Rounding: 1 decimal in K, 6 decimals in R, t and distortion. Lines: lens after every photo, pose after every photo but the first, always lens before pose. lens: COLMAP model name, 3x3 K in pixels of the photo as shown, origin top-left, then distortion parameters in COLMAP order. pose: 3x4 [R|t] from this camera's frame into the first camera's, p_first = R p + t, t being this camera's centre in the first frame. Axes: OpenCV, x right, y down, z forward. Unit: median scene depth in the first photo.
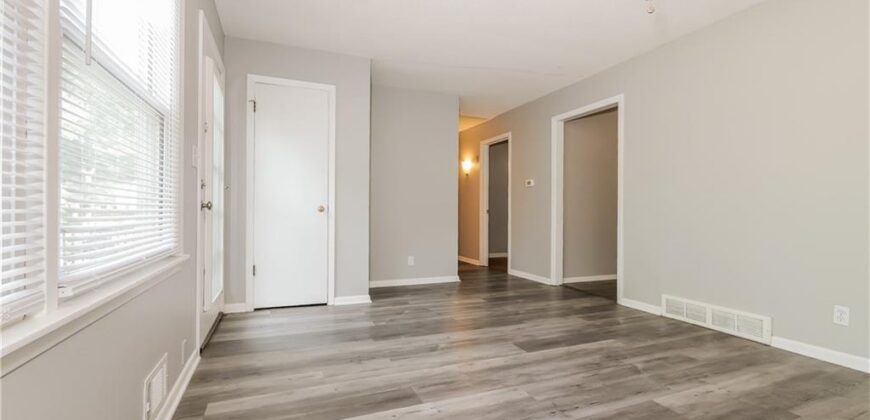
lens RADIAL K [[373.5, 0, 421.2], [0, 373.5, 209.7], [0, 0, 1]] dist [-0.003664, -0.000244]
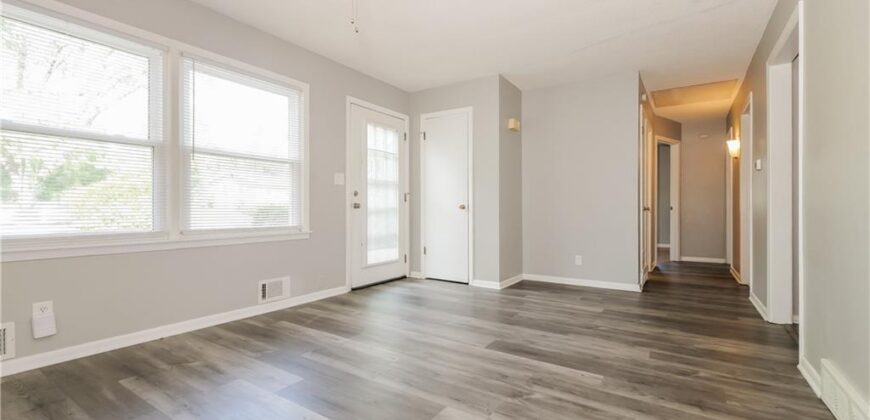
lens RADIAL K [[368.5, 0, 449.3], [0, 368.5, 205.0], [0, 0, 1]] dist [0.017895, 0.000017]
pose [[0.586709, -0.015328, -0.809652, 0.967709], [0.008508, 0.999882, -0.012764, 0.009204], [0.809753, 0.000600, 0.586771, 0.315891]]
